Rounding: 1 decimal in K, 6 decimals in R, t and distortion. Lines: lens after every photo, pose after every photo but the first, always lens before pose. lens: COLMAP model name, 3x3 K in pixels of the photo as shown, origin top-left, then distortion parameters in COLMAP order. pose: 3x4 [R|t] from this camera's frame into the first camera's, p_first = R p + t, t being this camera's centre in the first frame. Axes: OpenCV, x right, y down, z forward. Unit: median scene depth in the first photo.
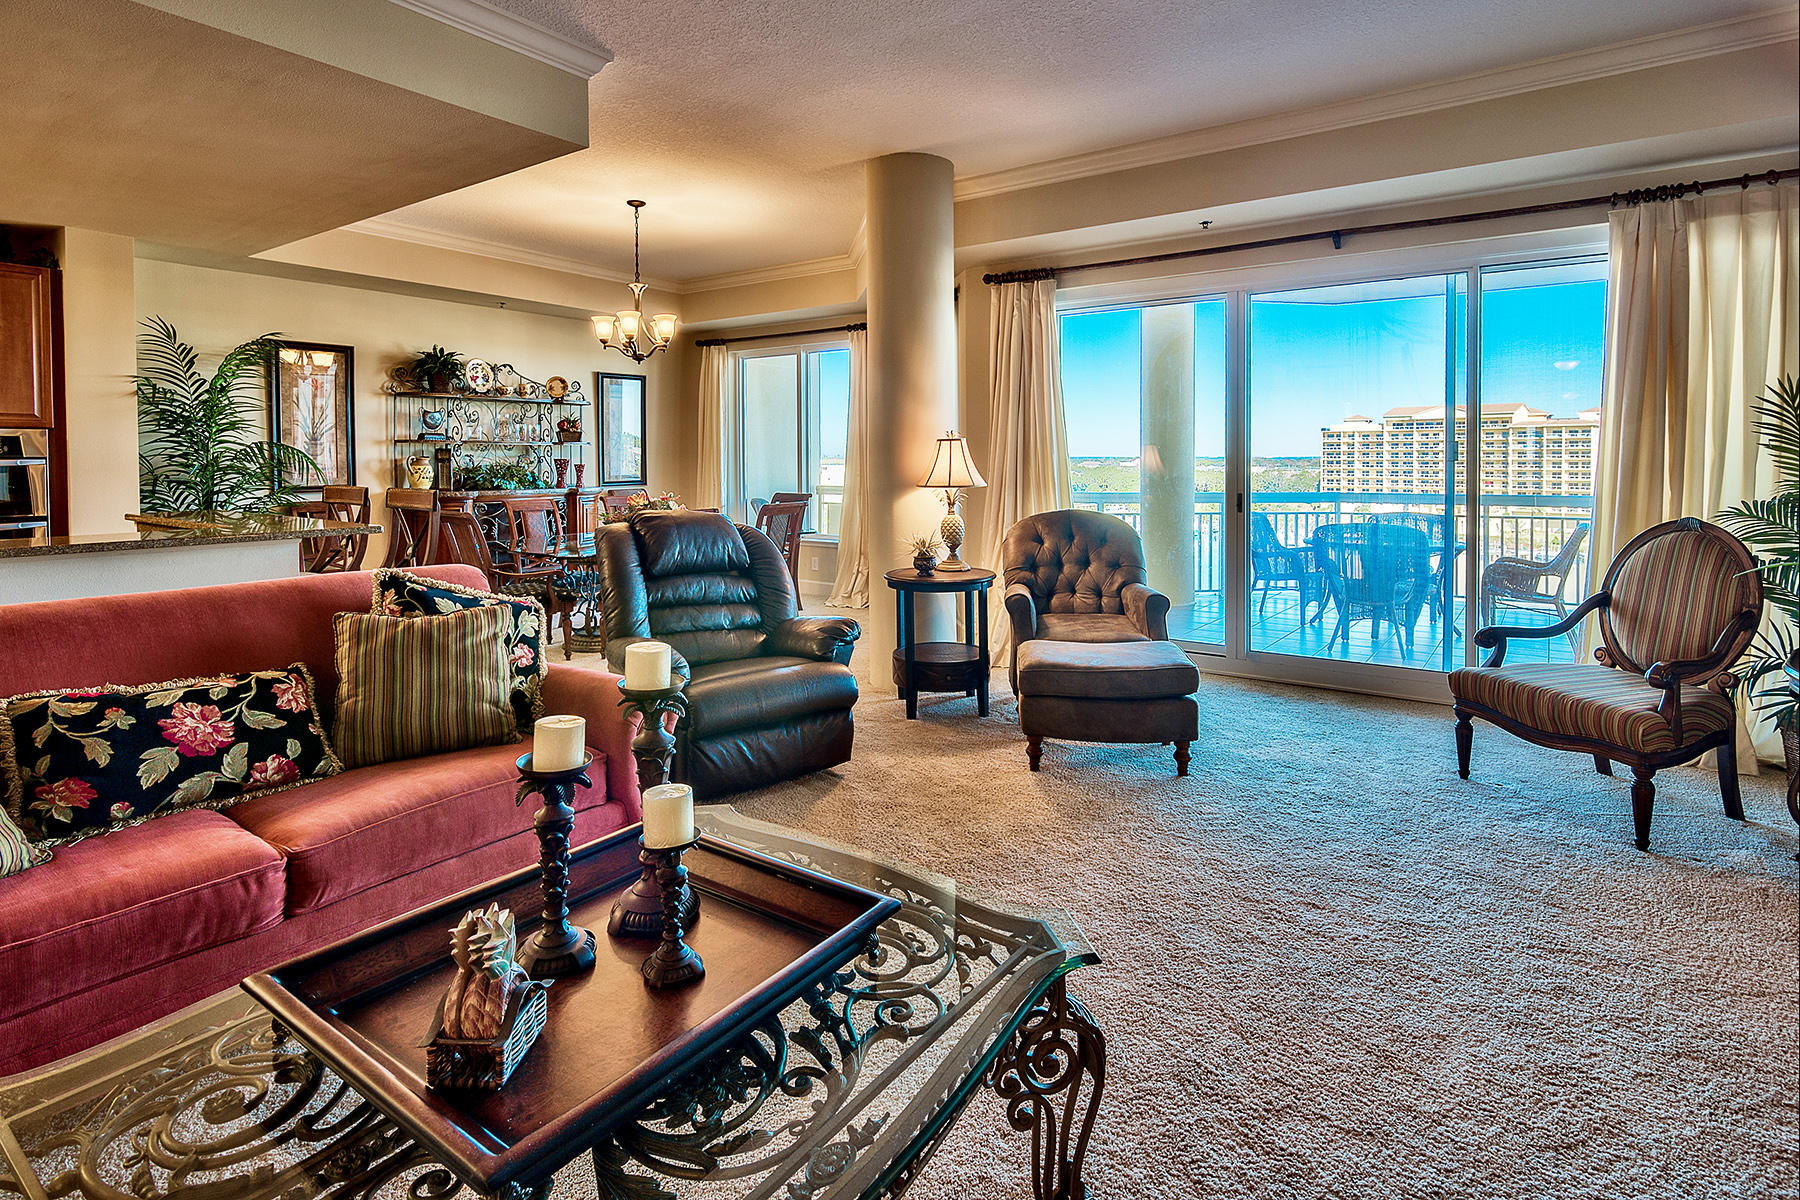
lens RADIAL K [[901.4, 0, 887.1], [0, 901.4, 503.4], [0, 0, 1]] dist [0.000437, -0.001775]
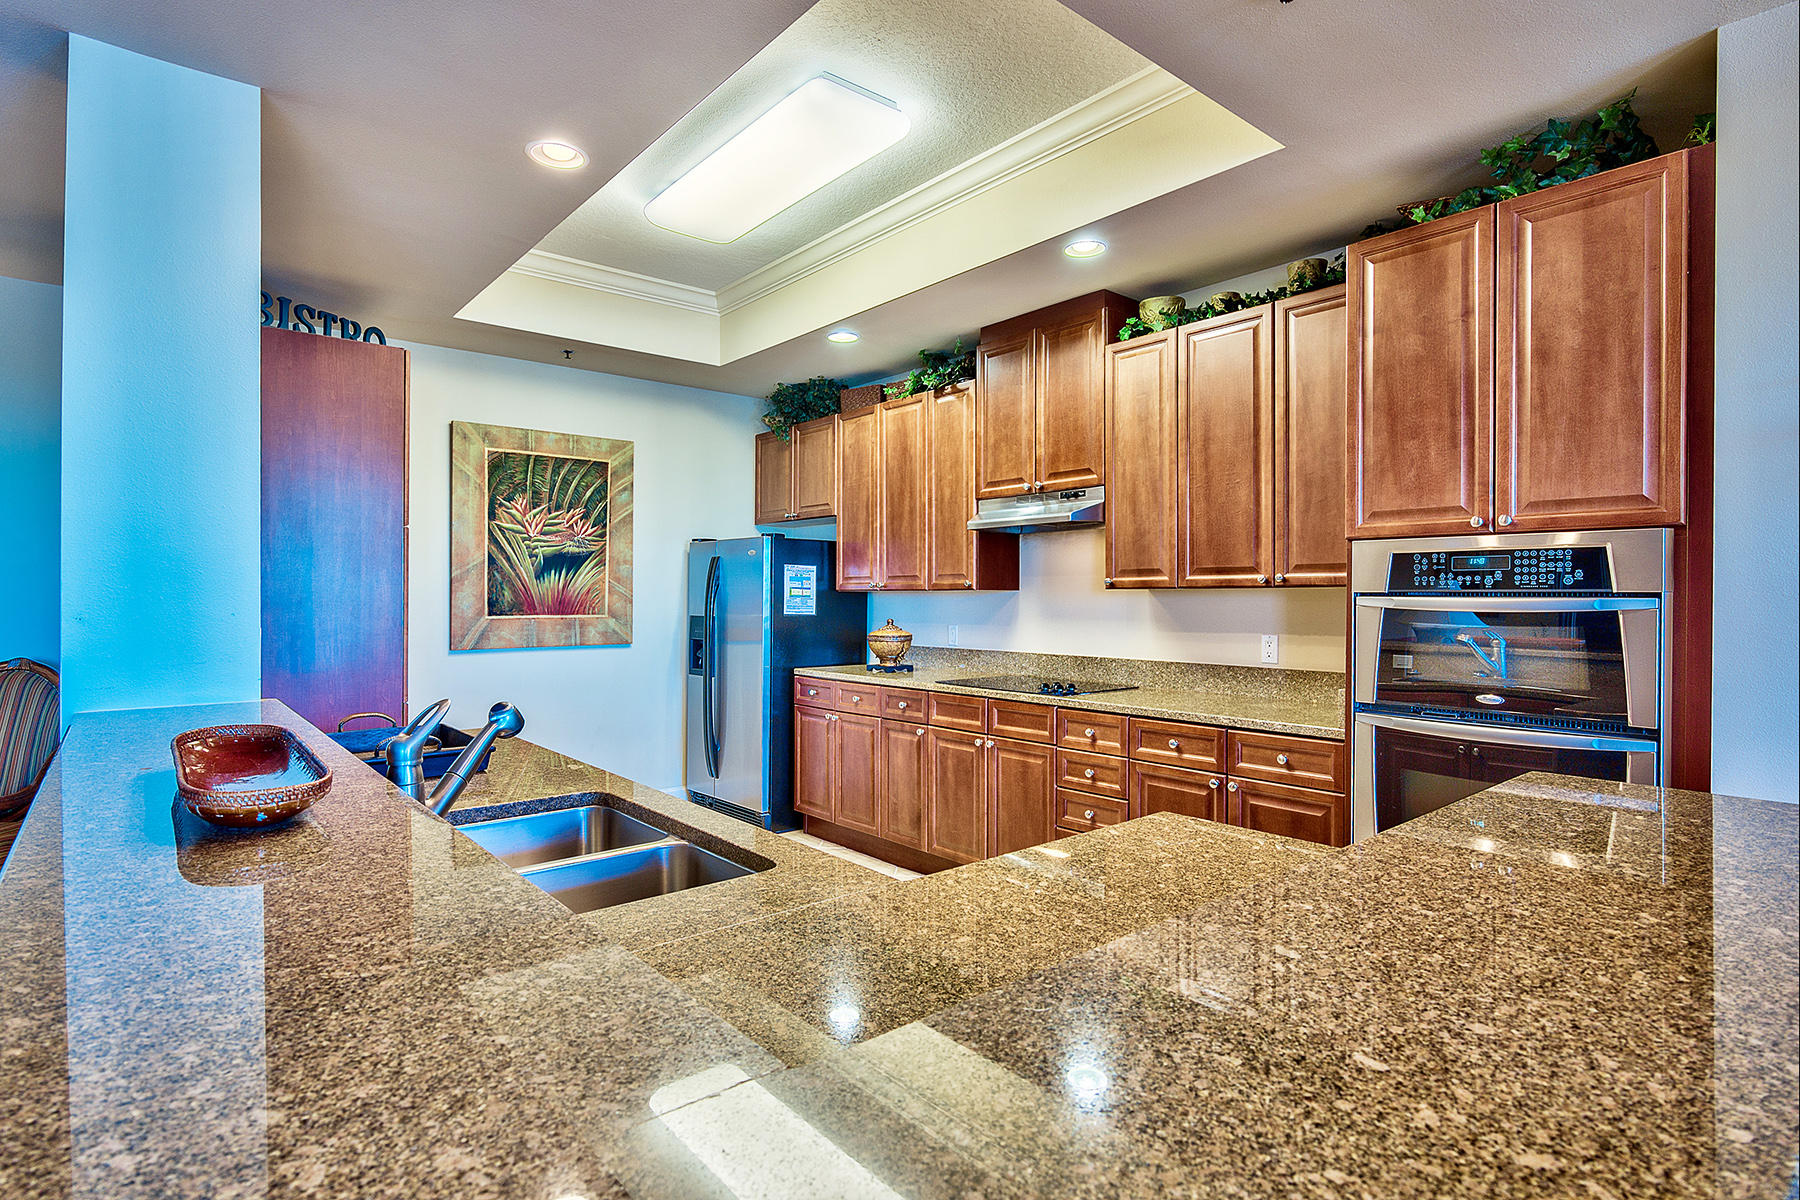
lens RADIAL K [[901.4, 0, 880.6], [0, 901.4, 583.8], [0, 0, 1]] dist [0.000437, -0.001775]
pose [[-0.243741, -0.010053, -0.969788, -0.422550], [-0.051585, 0.998665, 0.002612, -0.036888], [0.968468, 0.050663, -0.243934, 0.728196]]
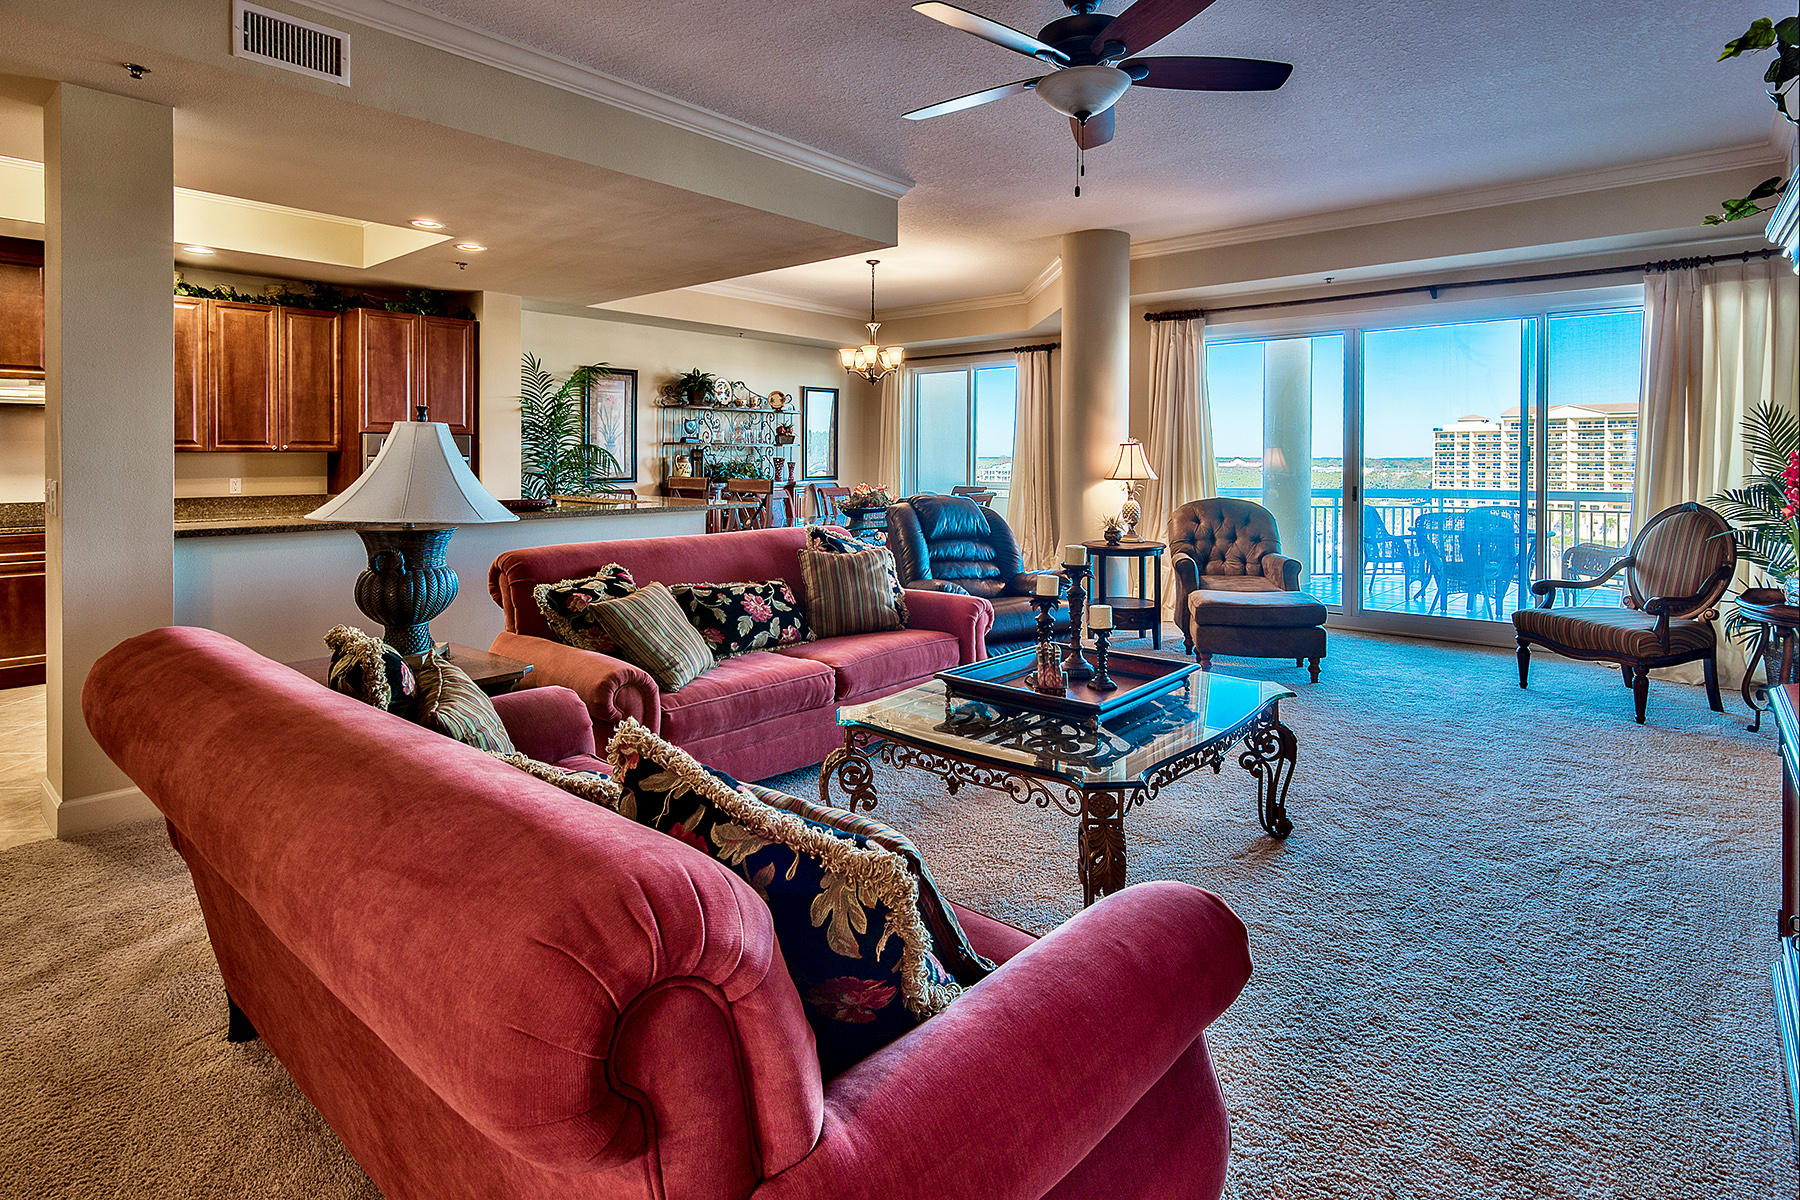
lens RADIAL K [[901.4, 0, 900.4], [0, 901.4, 497.1], [0, 0, 1]] dist [0.000437, -0.001775]
pose [[0.996326, 0.006856, -0.085370, -0.140886], [-0.007404, 0.999954, -0.006105, 0.016557], [0.085325, 0.006715, 0.996331, -0.327644]]
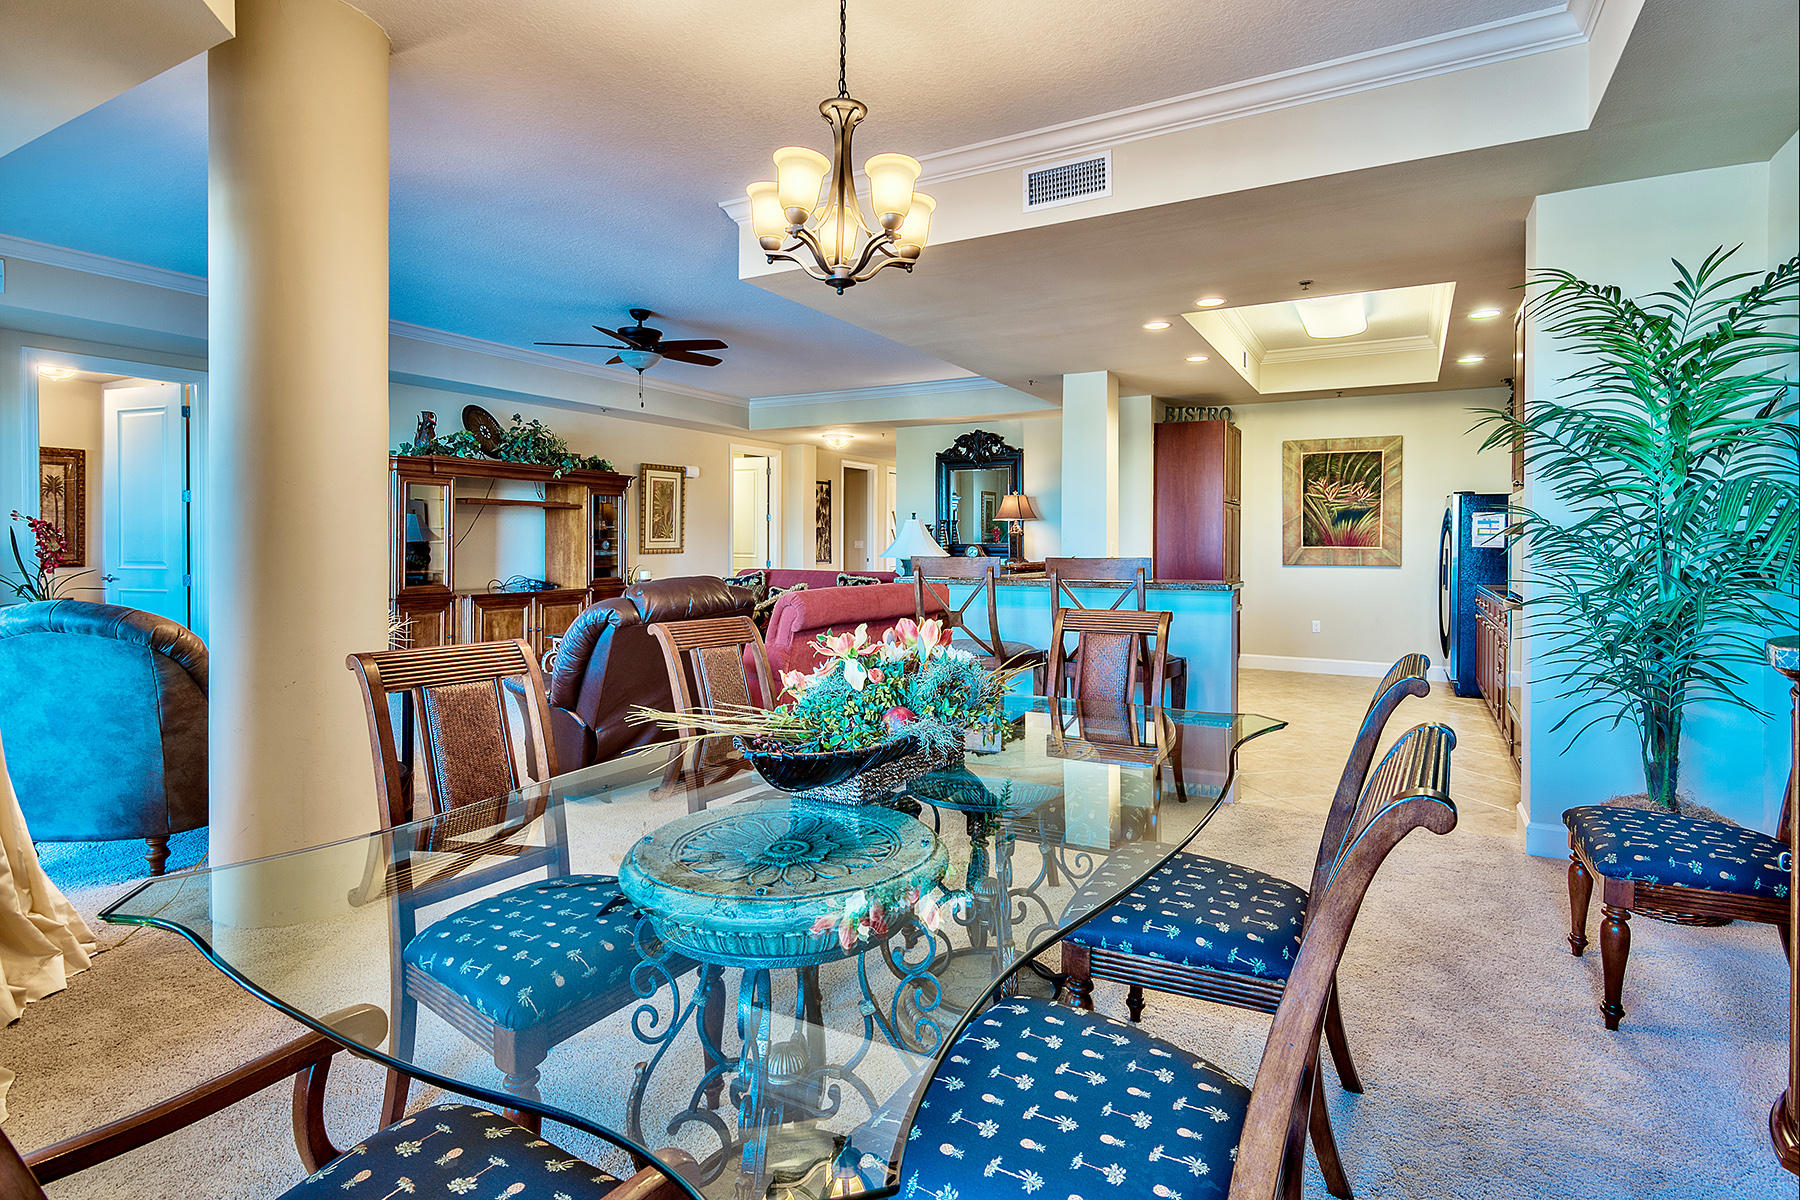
lens RADIAL K [[901.4, 0, 947.9], [0, 901.4, 547.1], [0, 0, 1]] dist [0.000437, -0.001775]
pose [[-0.989053, 0.001152, -0.147554, -0.324327], [-0.007343, 0.998347, 0.057008, -0.069527], [0.147376, 0.057468, -0.987410, 1.659594]]
